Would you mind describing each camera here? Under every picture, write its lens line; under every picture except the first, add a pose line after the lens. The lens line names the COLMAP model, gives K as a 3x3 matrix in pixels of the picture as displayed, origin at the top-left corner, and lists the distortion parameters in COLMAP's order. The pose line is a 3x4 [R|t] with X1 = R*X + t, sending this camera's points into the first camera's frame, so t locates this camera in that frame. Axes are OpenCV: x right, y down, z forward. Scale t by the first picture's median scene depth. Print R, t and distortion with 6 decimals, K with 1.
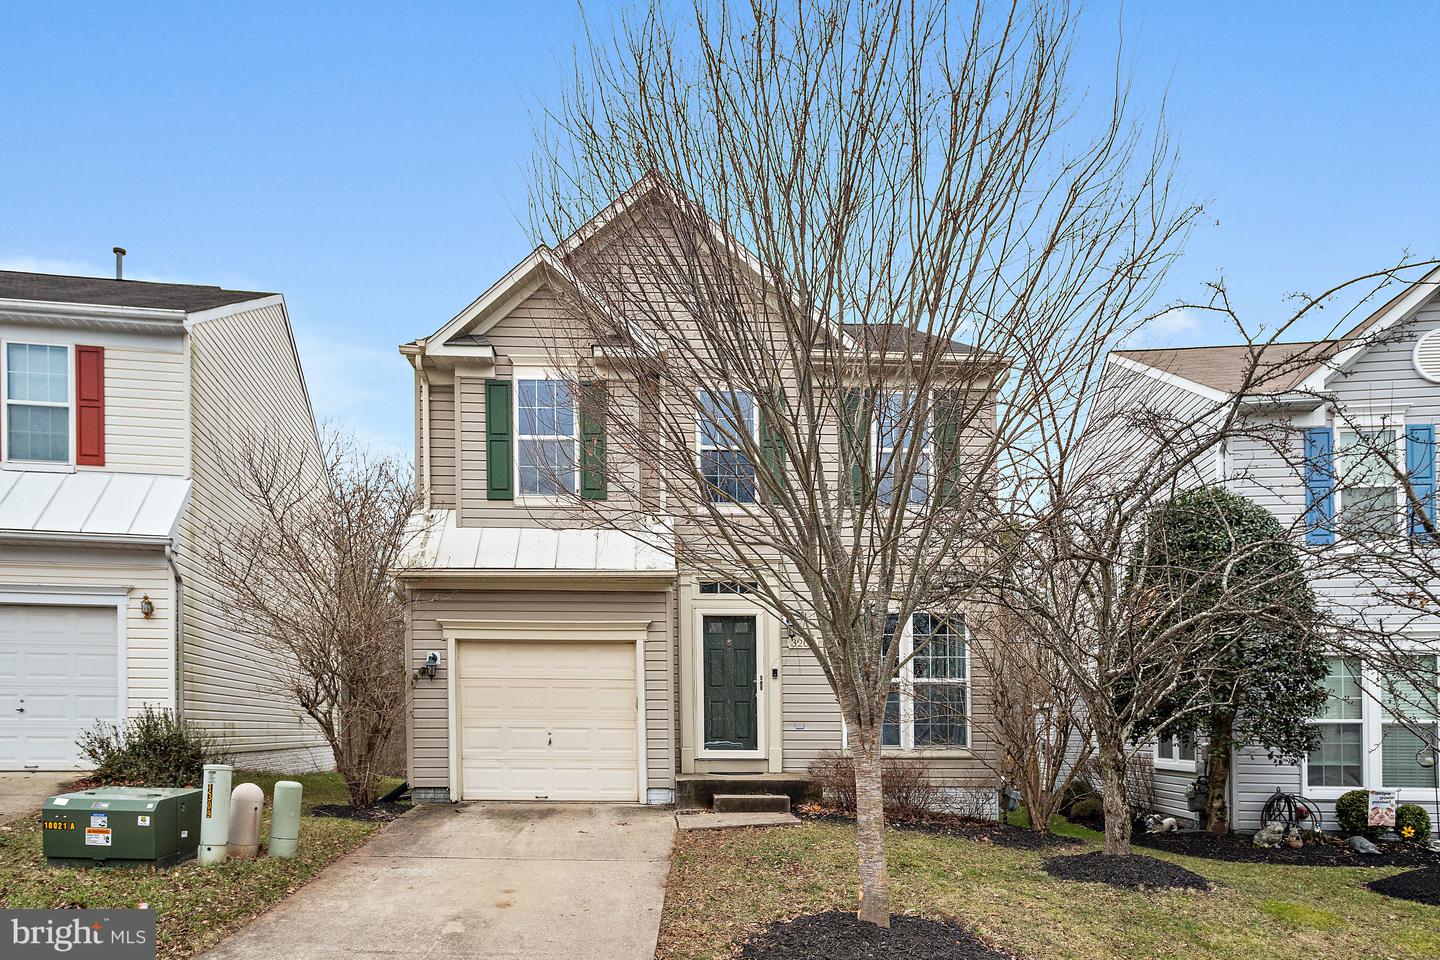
lens RADIAL K [[952.2, 0, 719.8], [0, 952.2, 550.3], [0, 0, 1]] dist [-0.005456, 0.002682]
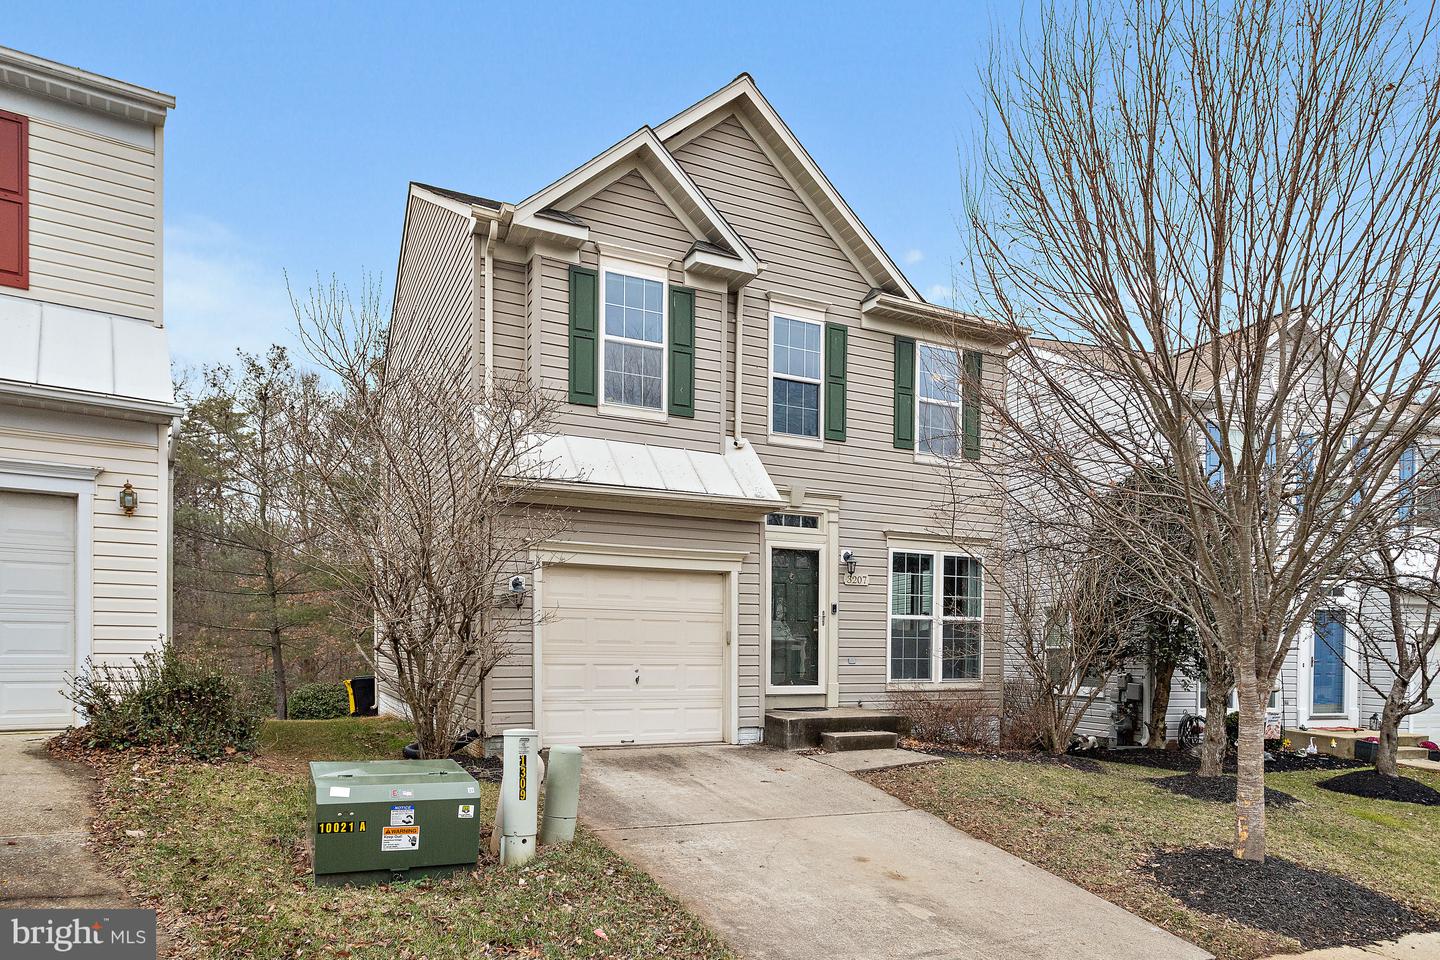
lens RADIAL K [[897.7, 0, 719.3], [0, 897.7, 501.1], [0, 0, 1]] dist [-0.002934, 0.001250]
pose [[0.907219, 0.071422, 0.414551, -0.461754], [-0.083026, 0.996497, 0.010012, 0.016685], [-0.412383, -0.043501, 0.909971, 0.195216]]
